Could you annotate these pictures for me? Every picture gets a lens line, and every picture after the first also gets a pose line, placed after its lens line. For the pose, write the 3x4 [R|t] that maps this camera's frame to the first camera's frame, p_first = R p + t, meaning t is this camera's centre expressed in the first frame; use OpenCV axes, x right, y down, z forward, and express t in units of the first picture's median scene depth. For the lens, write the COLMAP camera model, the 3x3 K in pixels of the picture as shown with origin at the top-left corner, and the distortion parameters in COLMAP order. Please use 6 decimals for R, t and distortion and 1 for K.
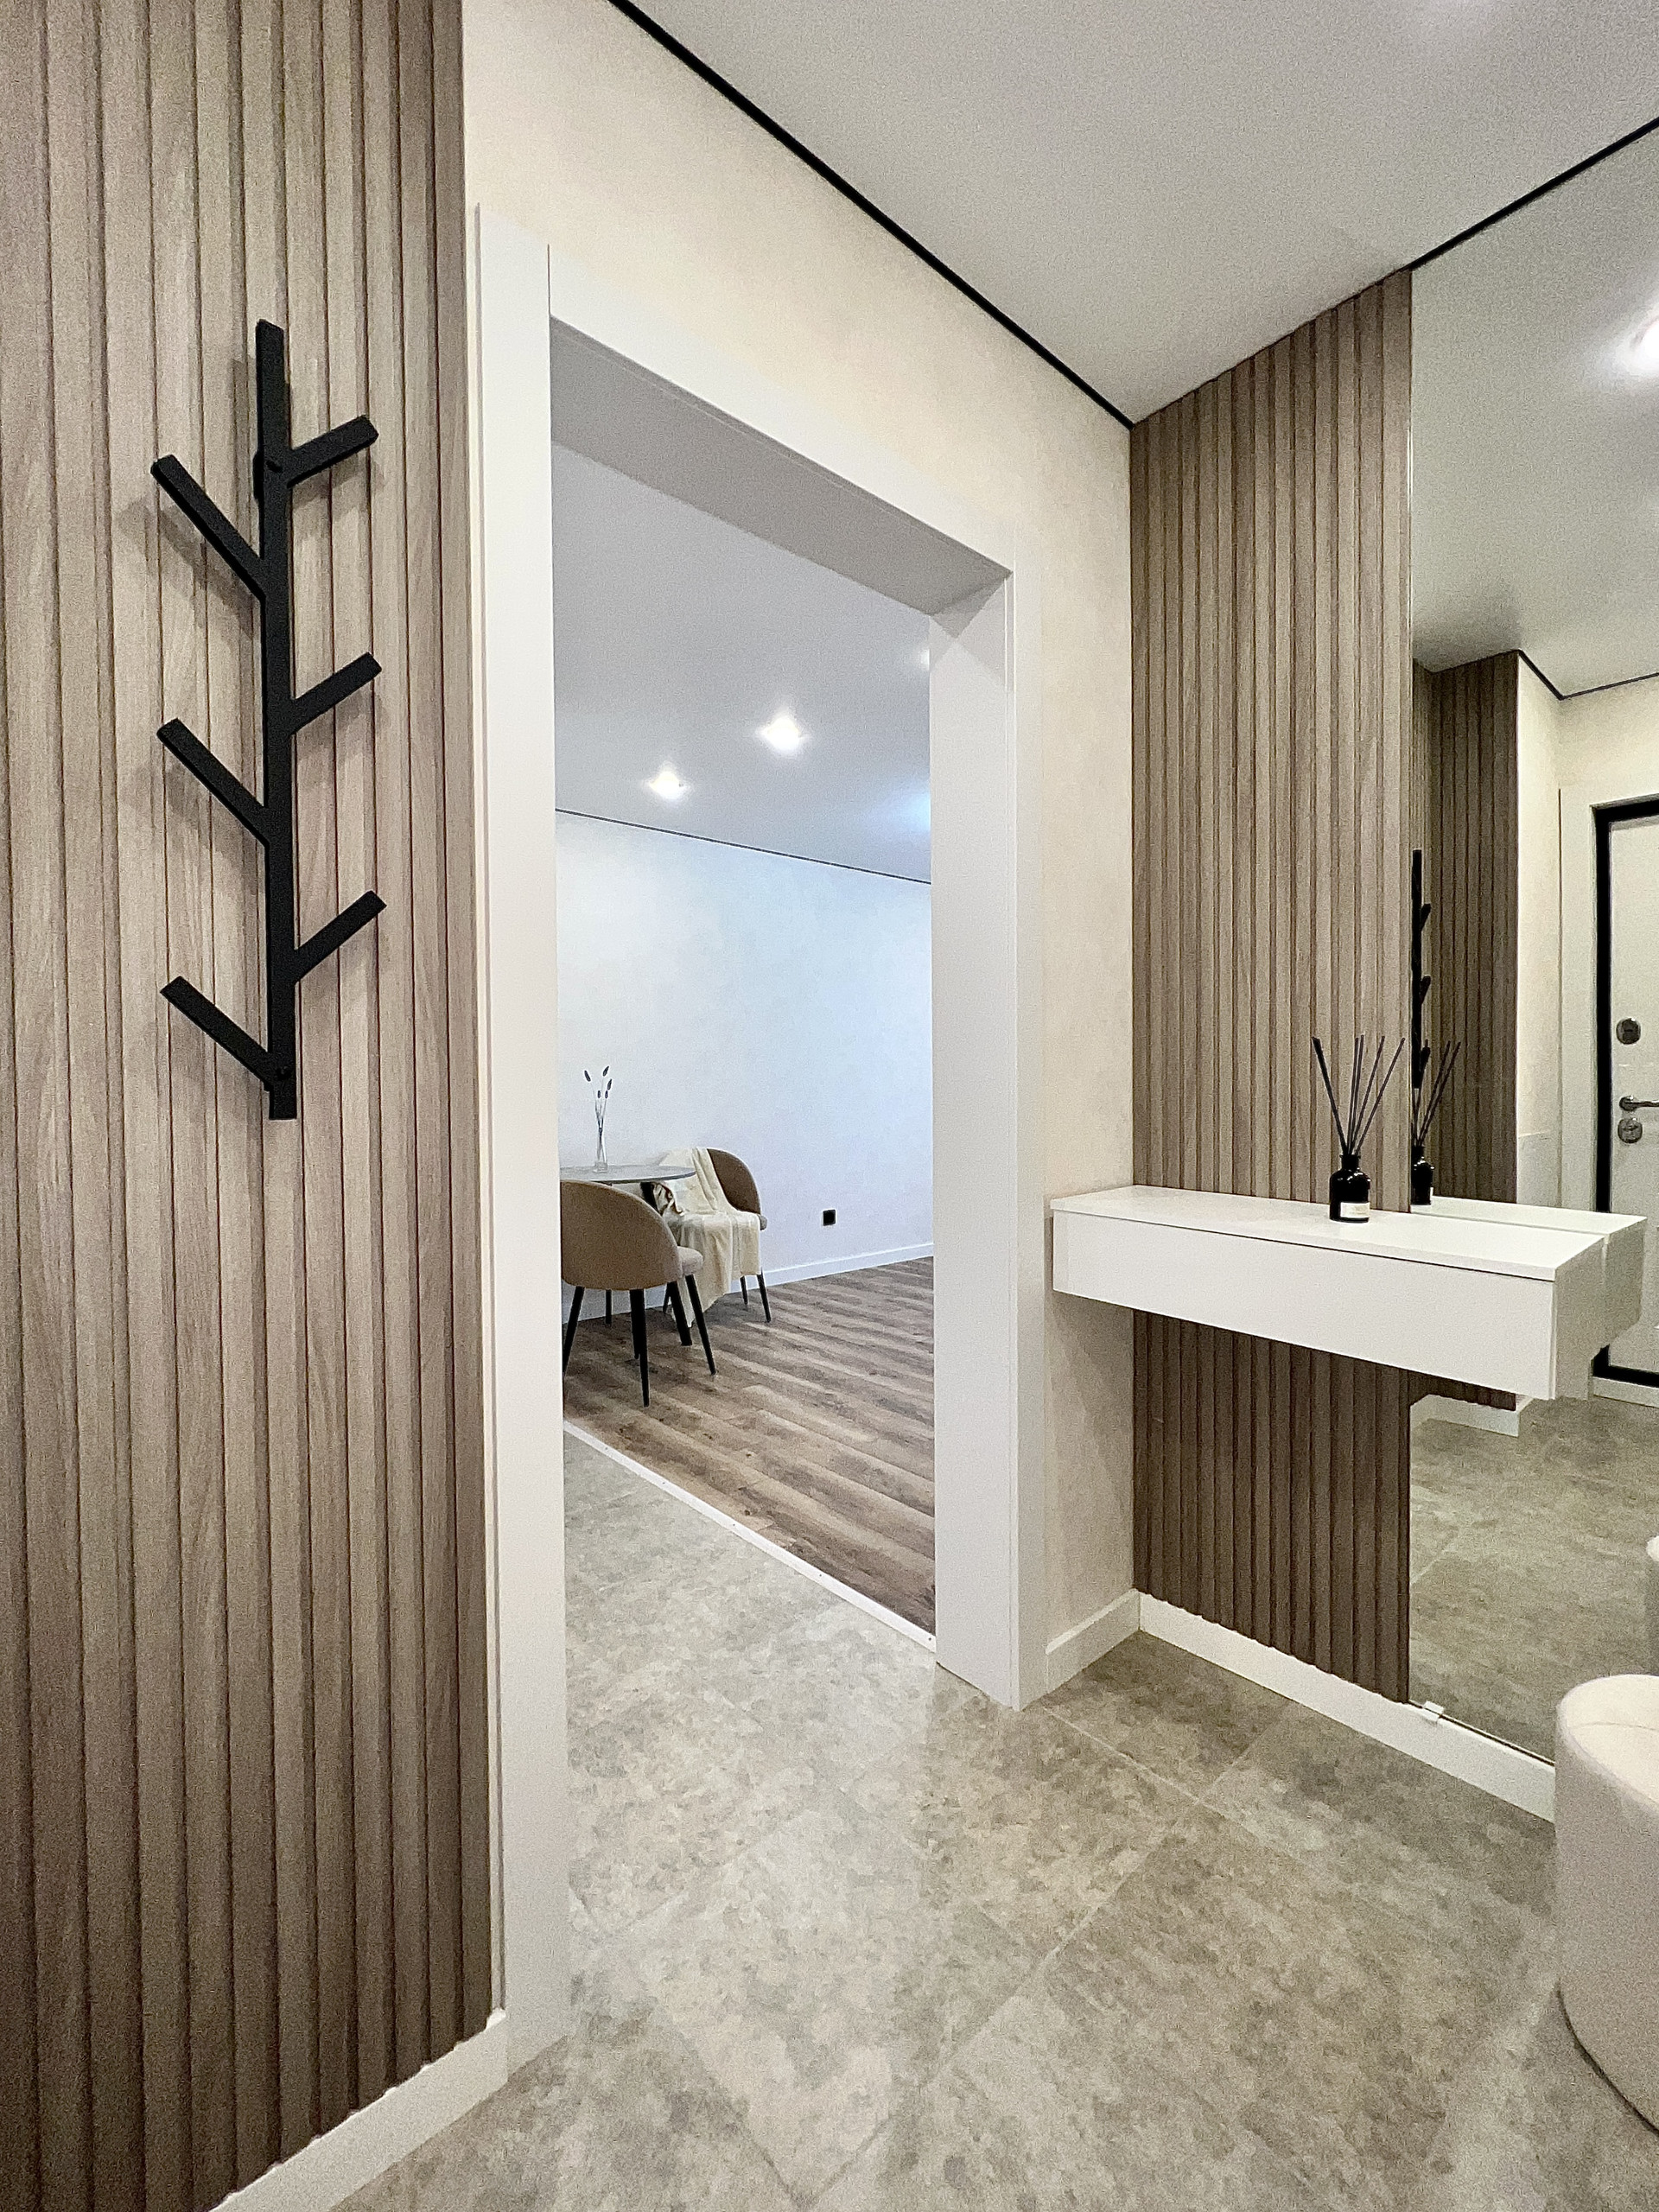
lens RADIAL K [[951.3, 0, 843.2], [0, 951.3, 1100.9], [0, 0, 1]] dist [-0.003669, -0.000148]
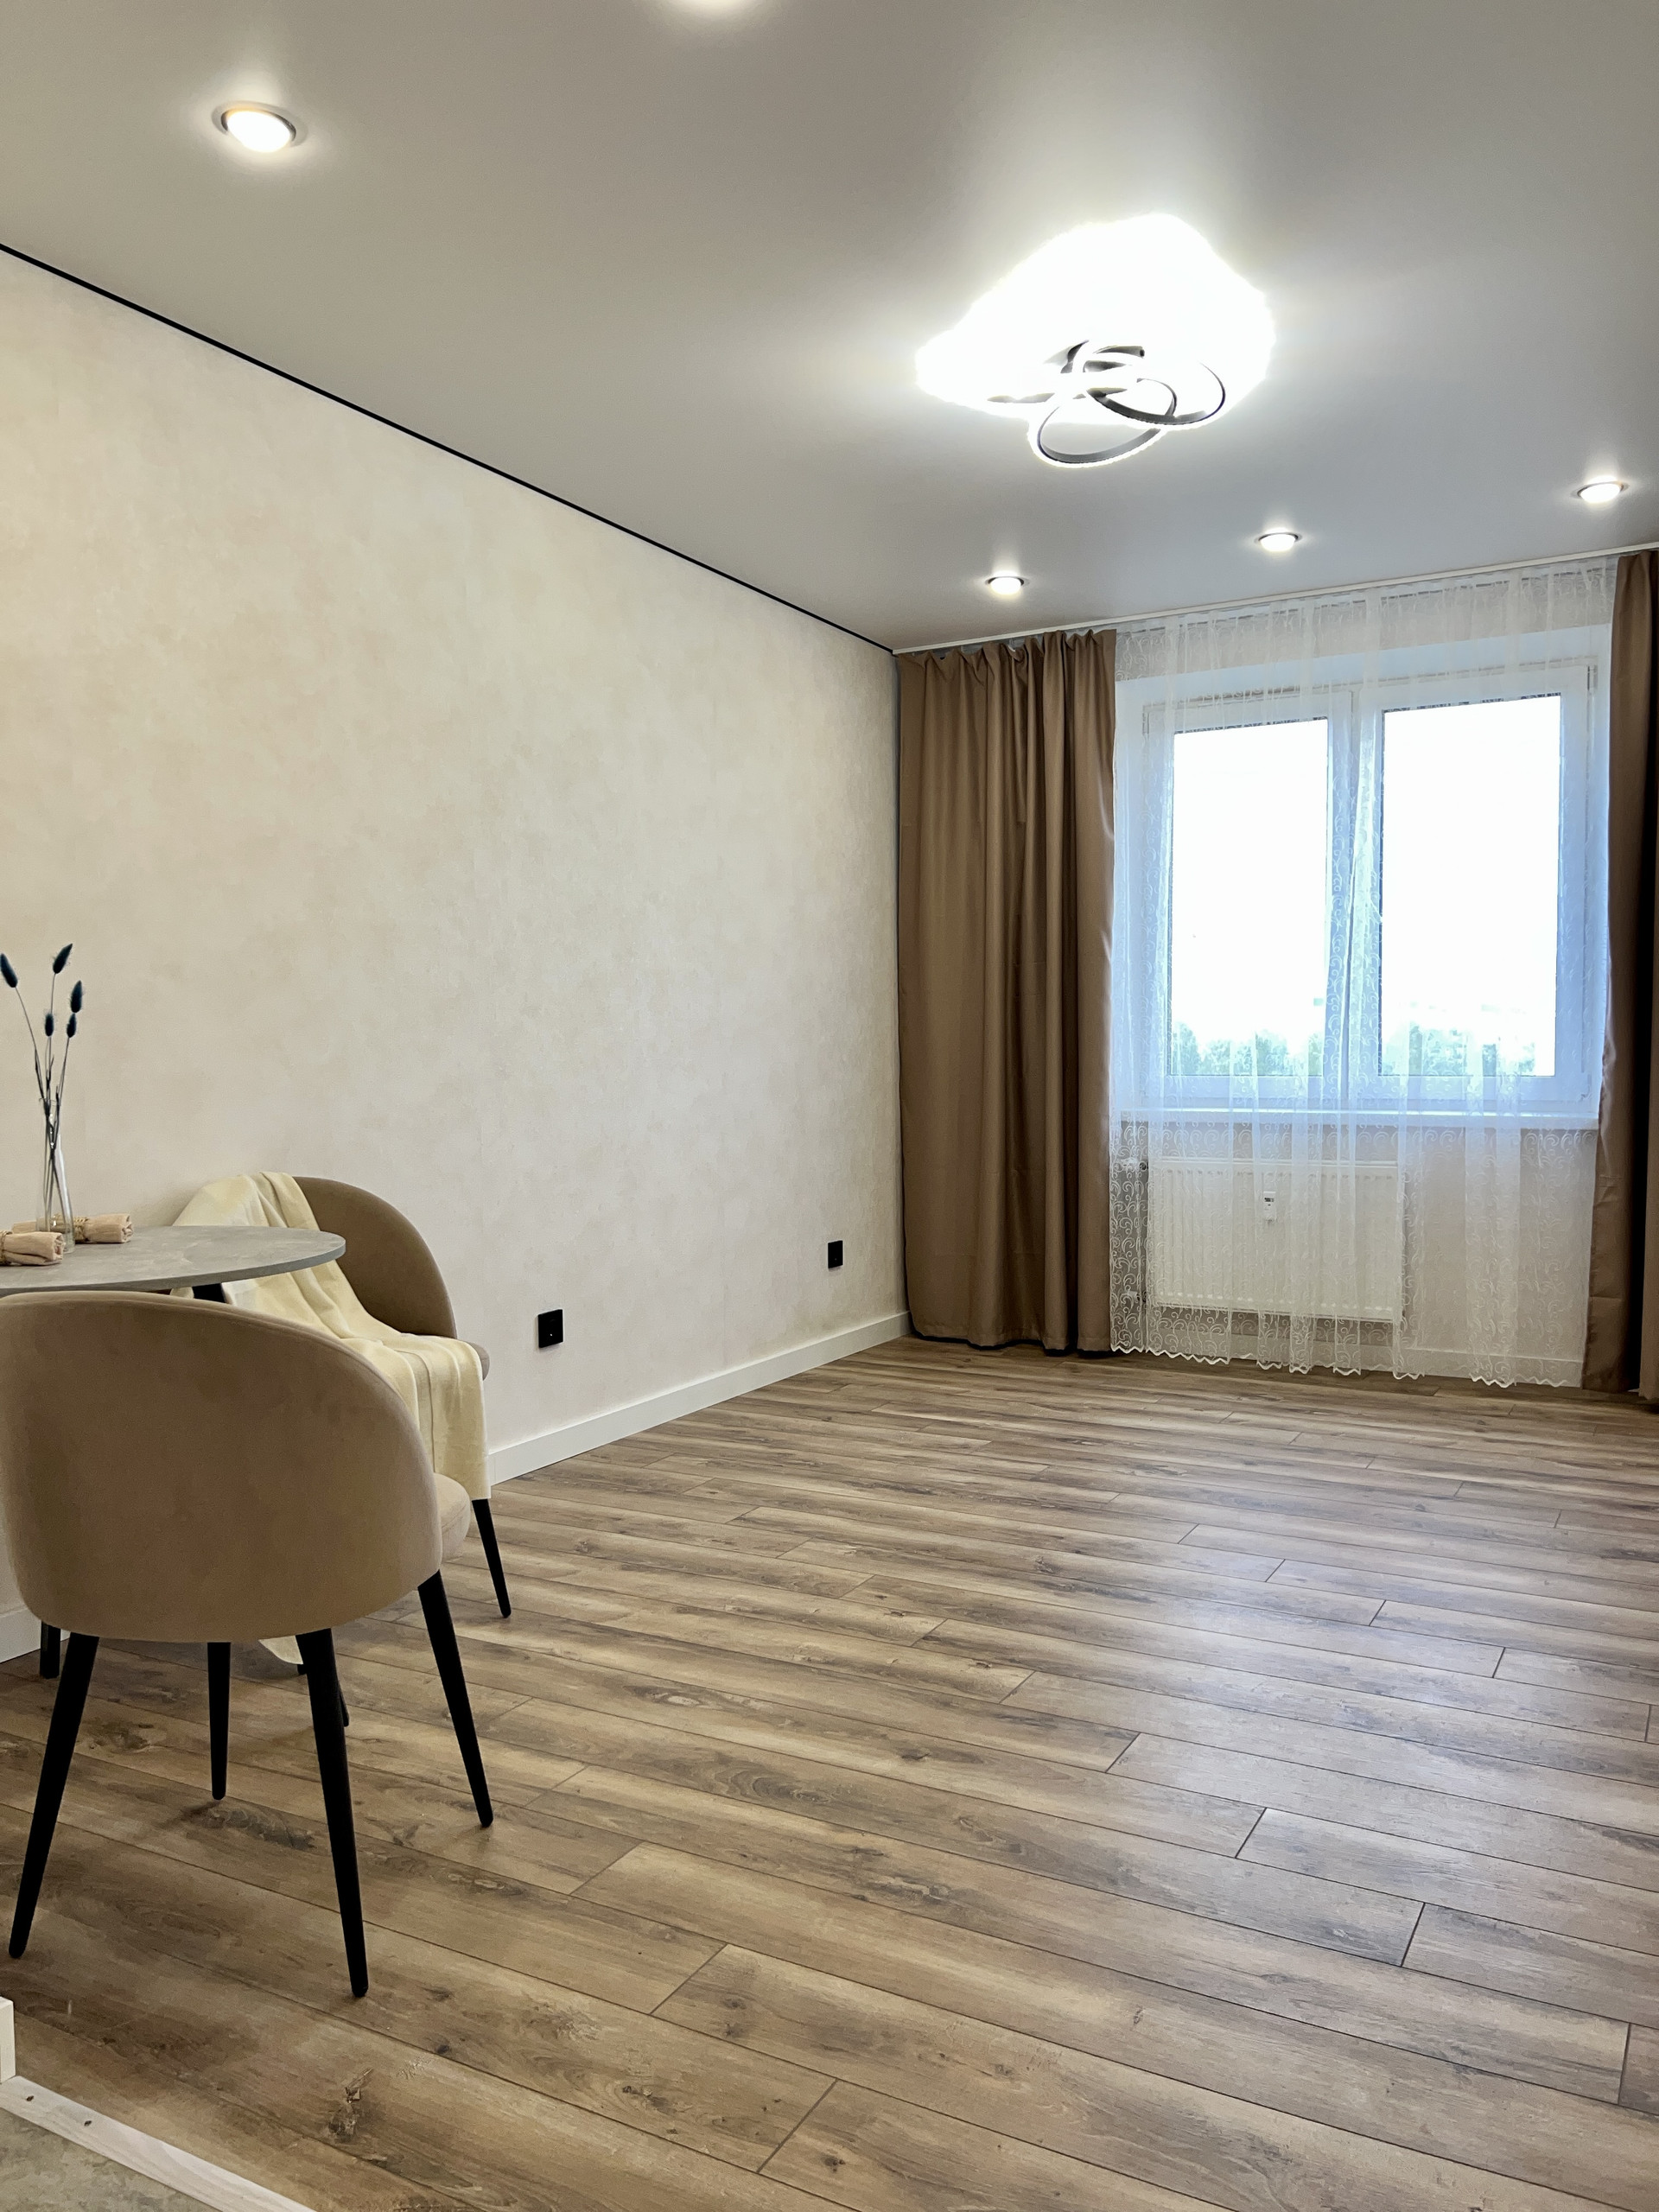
lens RADIAL K [[1672.0, 0, 827.9], [0, 1672.0, 1102.3], [0, 0, 1]] dist [0.077266, -0.090162]
pose [[0.943742, -0.014536, 0.330364, -0.232162], [0.009738, 0.999822, 0.016172, 0.015795], [-0.330540, -0.012045, 0.943715, 0.401397]]
